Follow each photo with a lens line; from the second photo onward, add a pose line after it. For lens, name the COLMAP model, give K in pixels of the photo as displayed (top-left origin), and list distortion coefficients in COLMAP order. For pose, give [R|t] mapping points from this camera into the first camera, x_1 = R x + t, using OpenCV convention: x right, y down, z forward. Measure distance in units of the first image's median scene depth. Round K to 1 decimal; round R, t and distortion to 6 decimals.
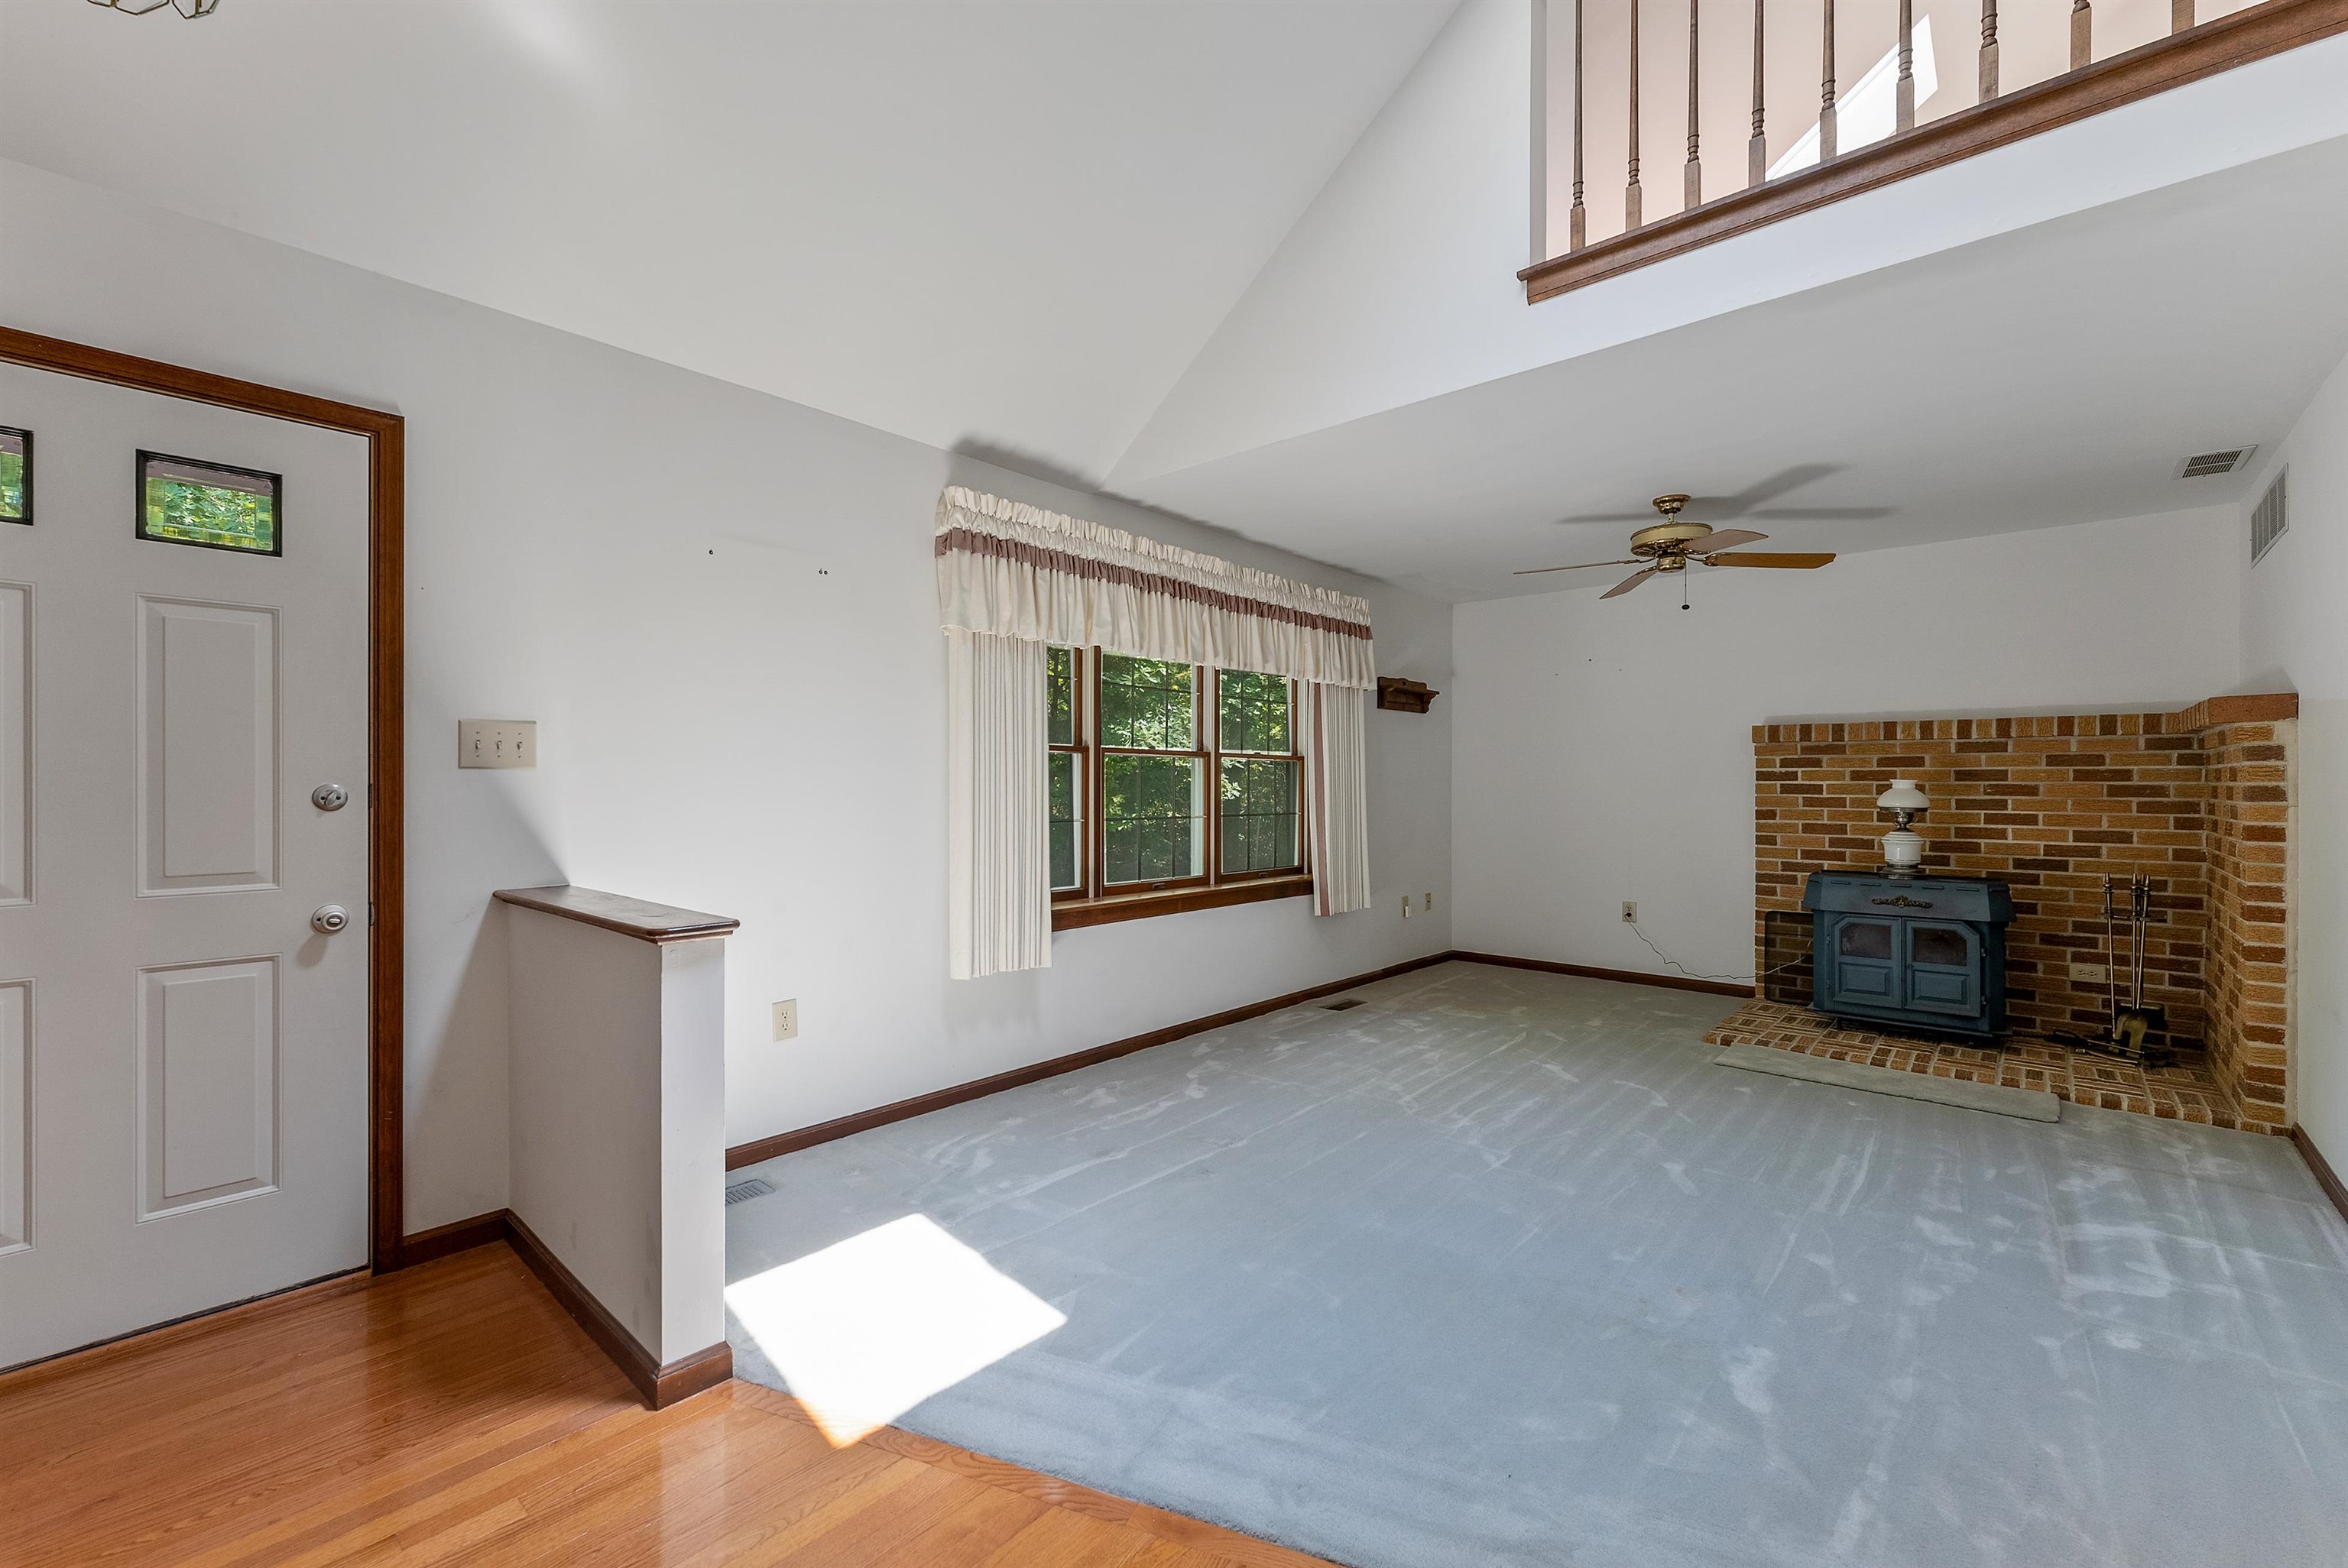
lens RADIAL K [[961.8, 0, 1184.4], [0, 961.8, 773.3], [0, 0, 1]] dist [0.006519, -0.001157]
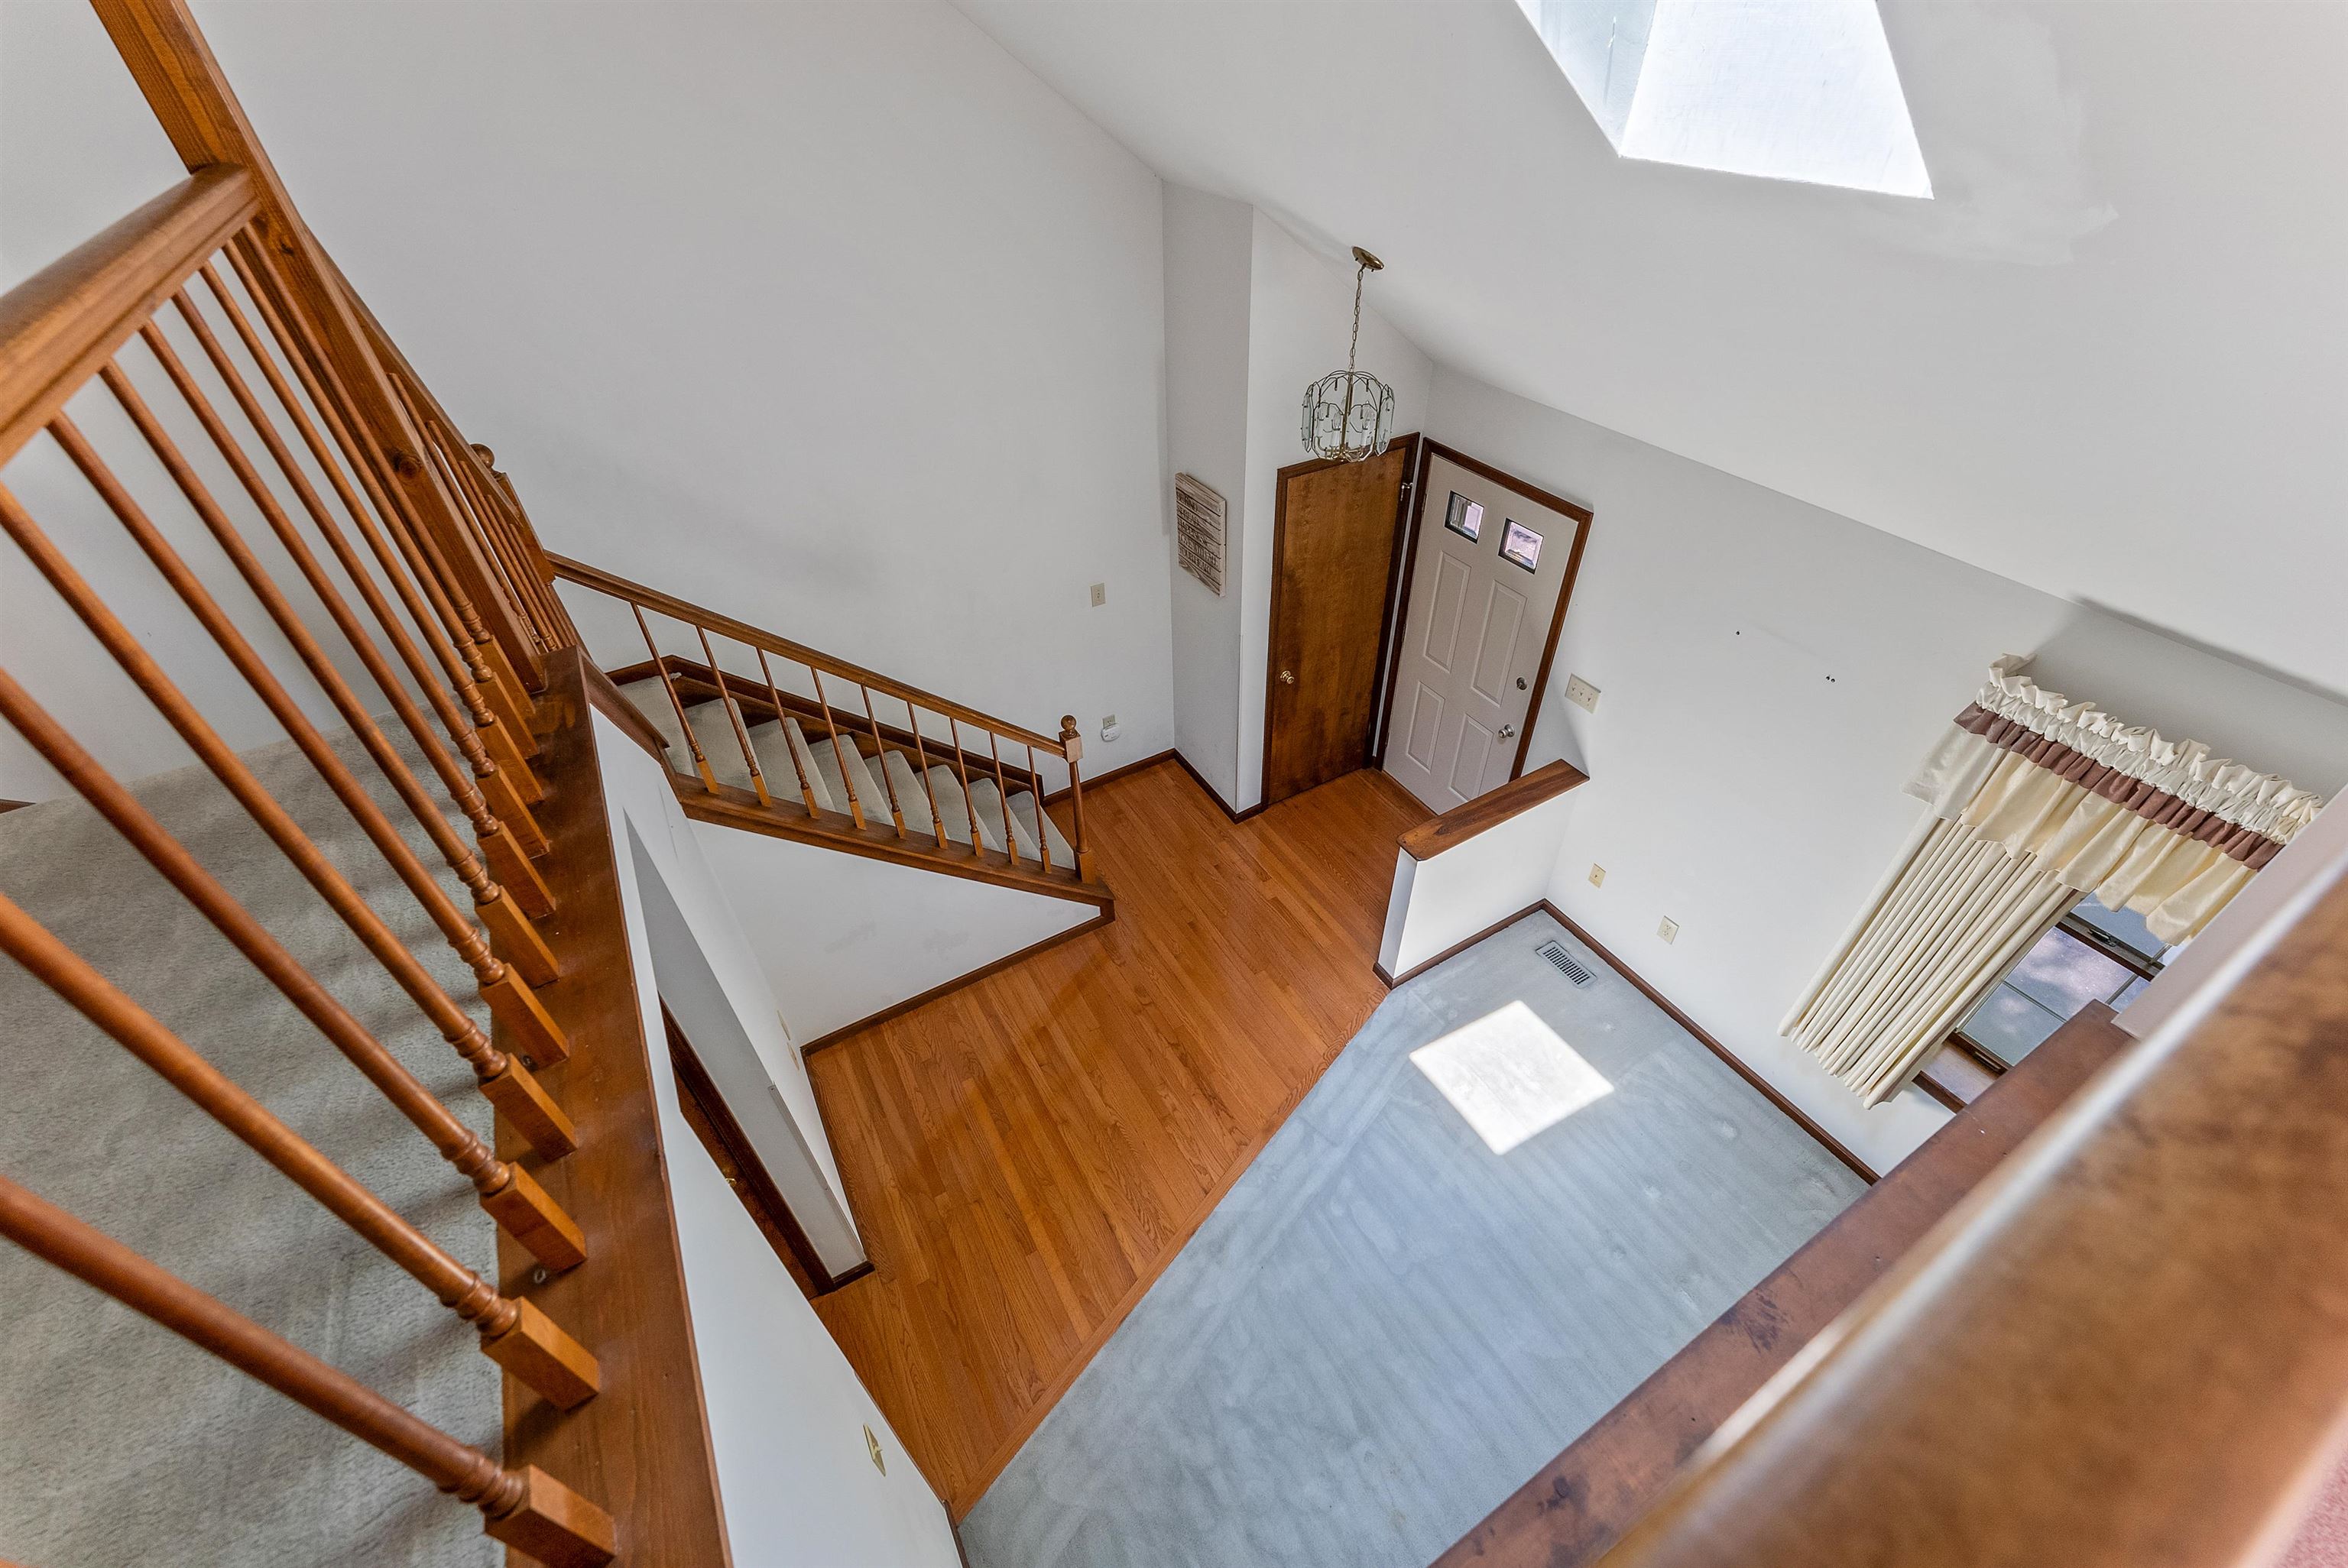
lens RADIAL K [[961.8, 0, 1175.1], [0, 961.8, 773.3], [0, 0, 1]] dist [0.006519, -0.001157]
pose [[-0.314649, 0.612878, -0.724829, 0.572103], [0.027752, 0.769228, 0.638372, -0.690788], [0.948802, 0.180747, -0.259045, 0.511313]]
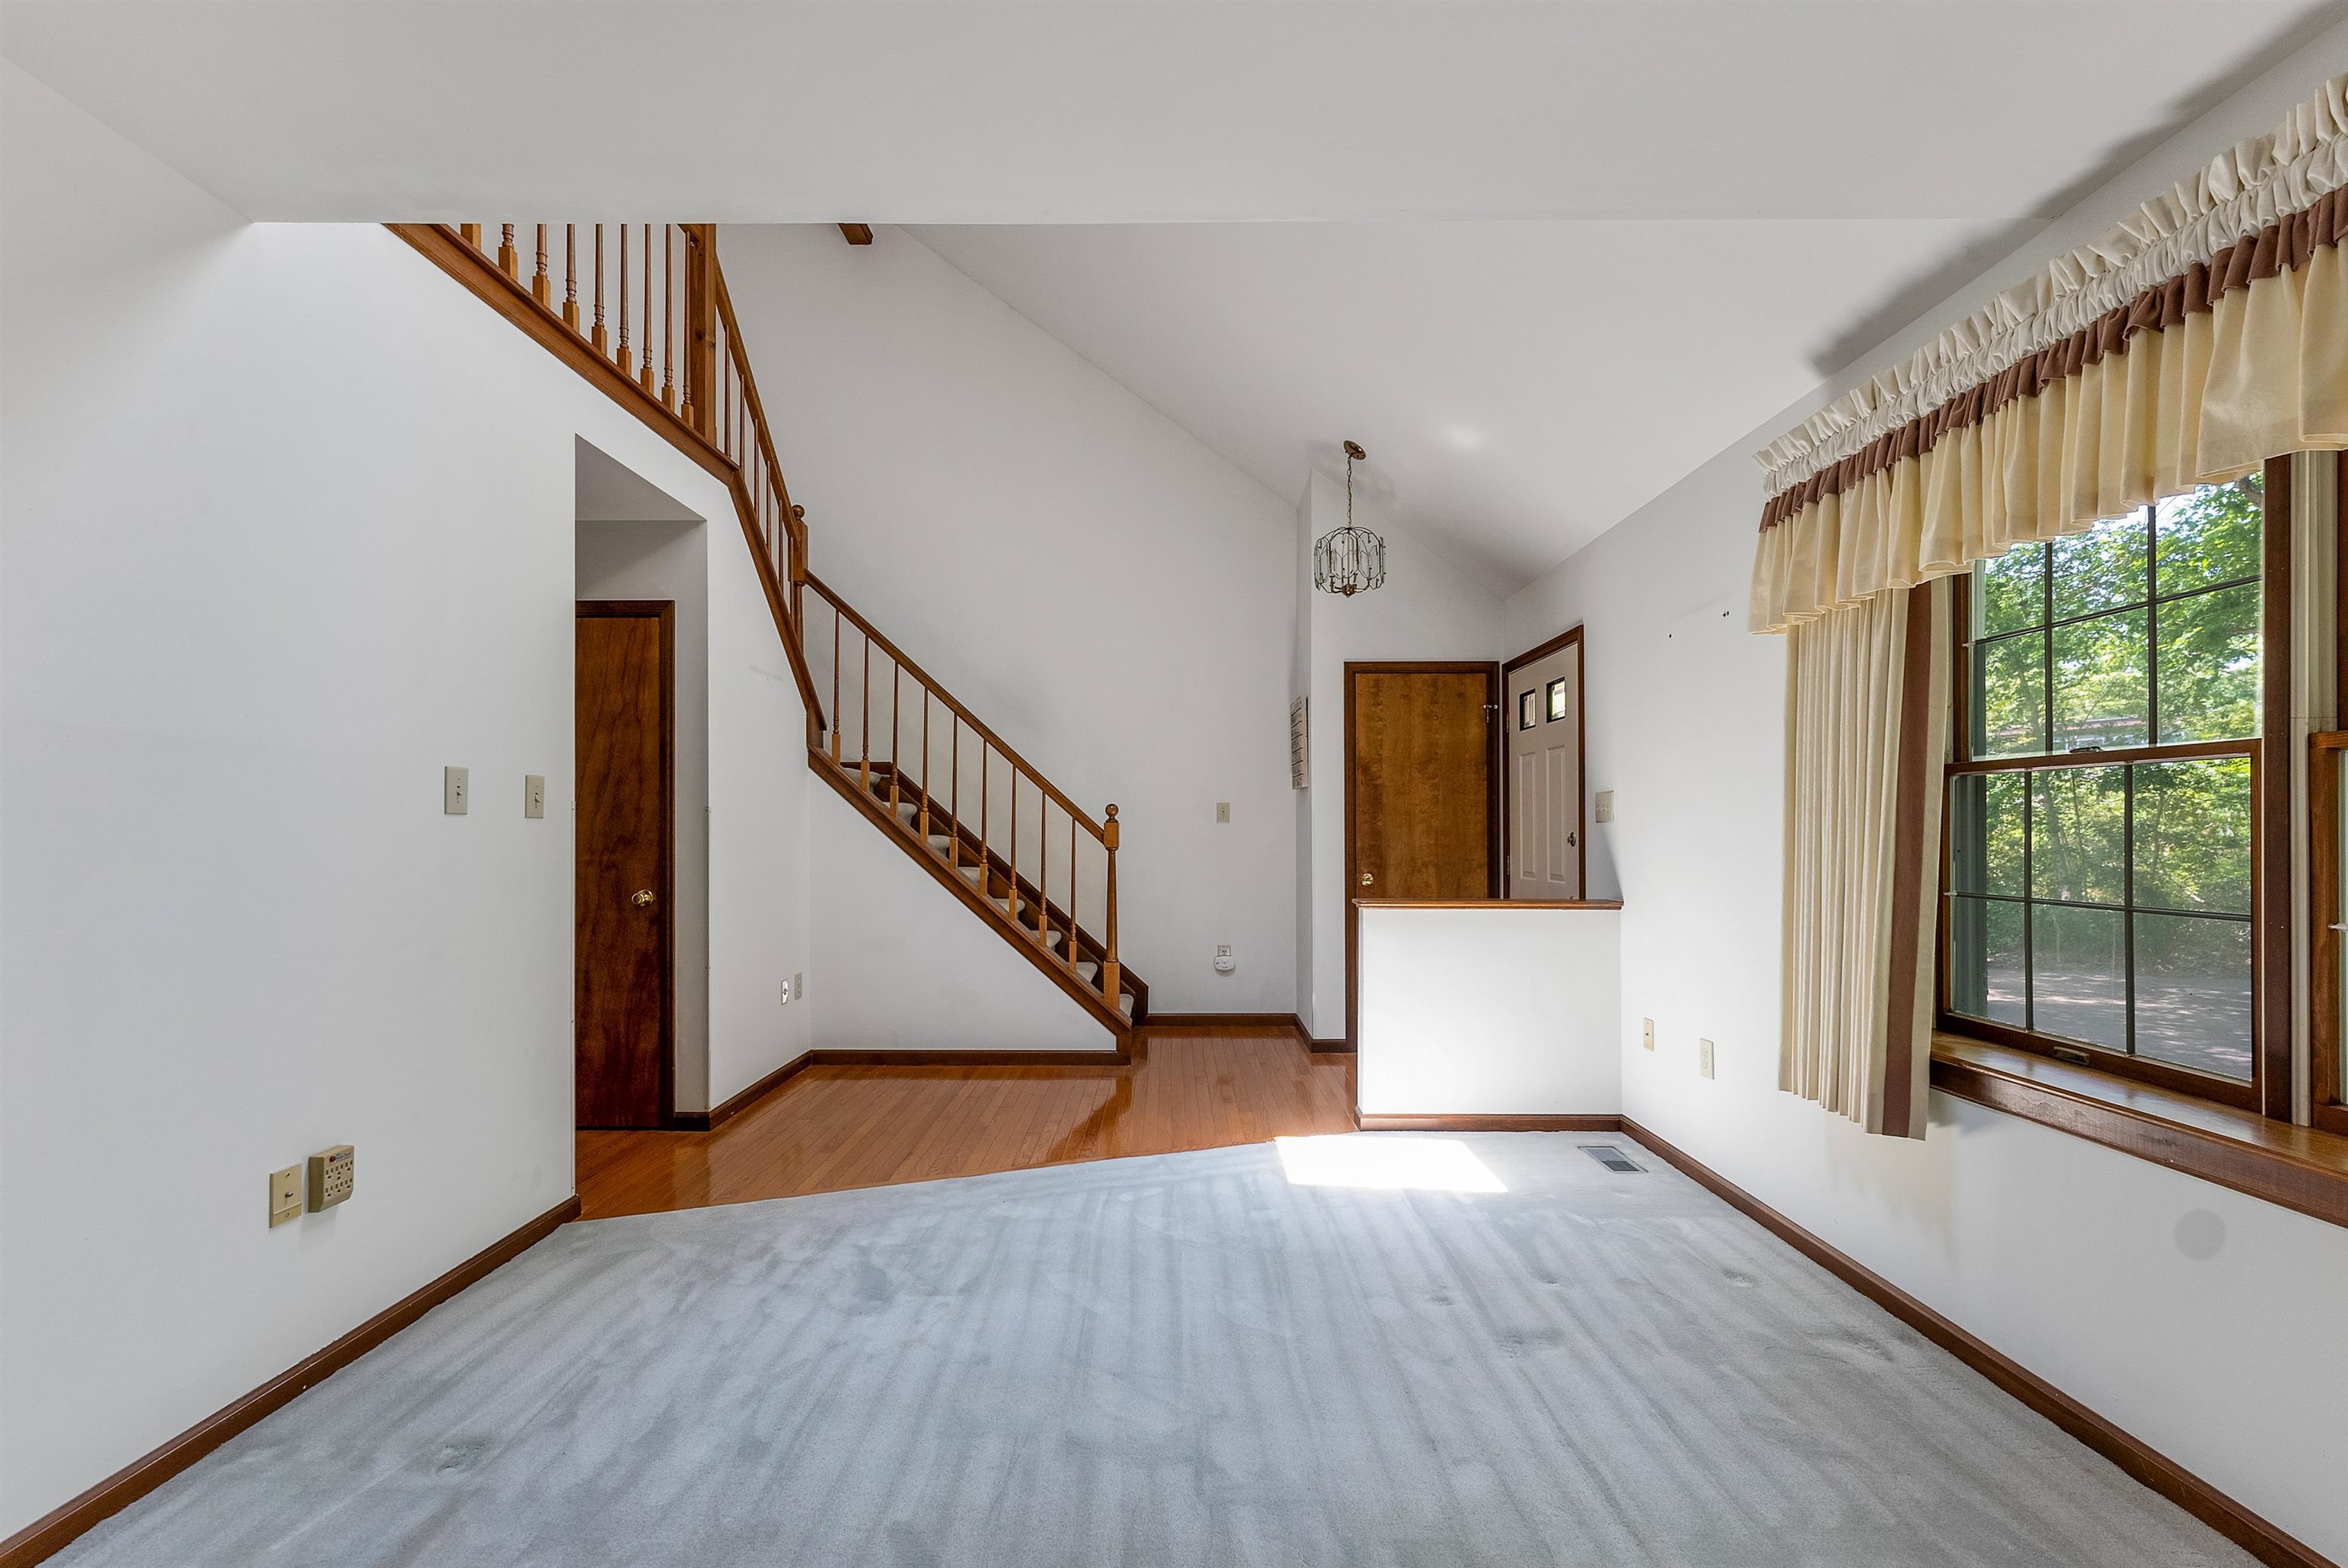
lens RADIAL K [[1006.5, 0, 1166.5], [0, 1006.5, 803.7], [0, 0, 1]] dist [-0.001920, -0.000030]
pose [[-0.755035, -0.021024, -0.655348, 0.599925], [0.006914, 0.999175, -0.040020, 0.018988], [0.655649, -0.034747, -0.754266, 1.166354]]
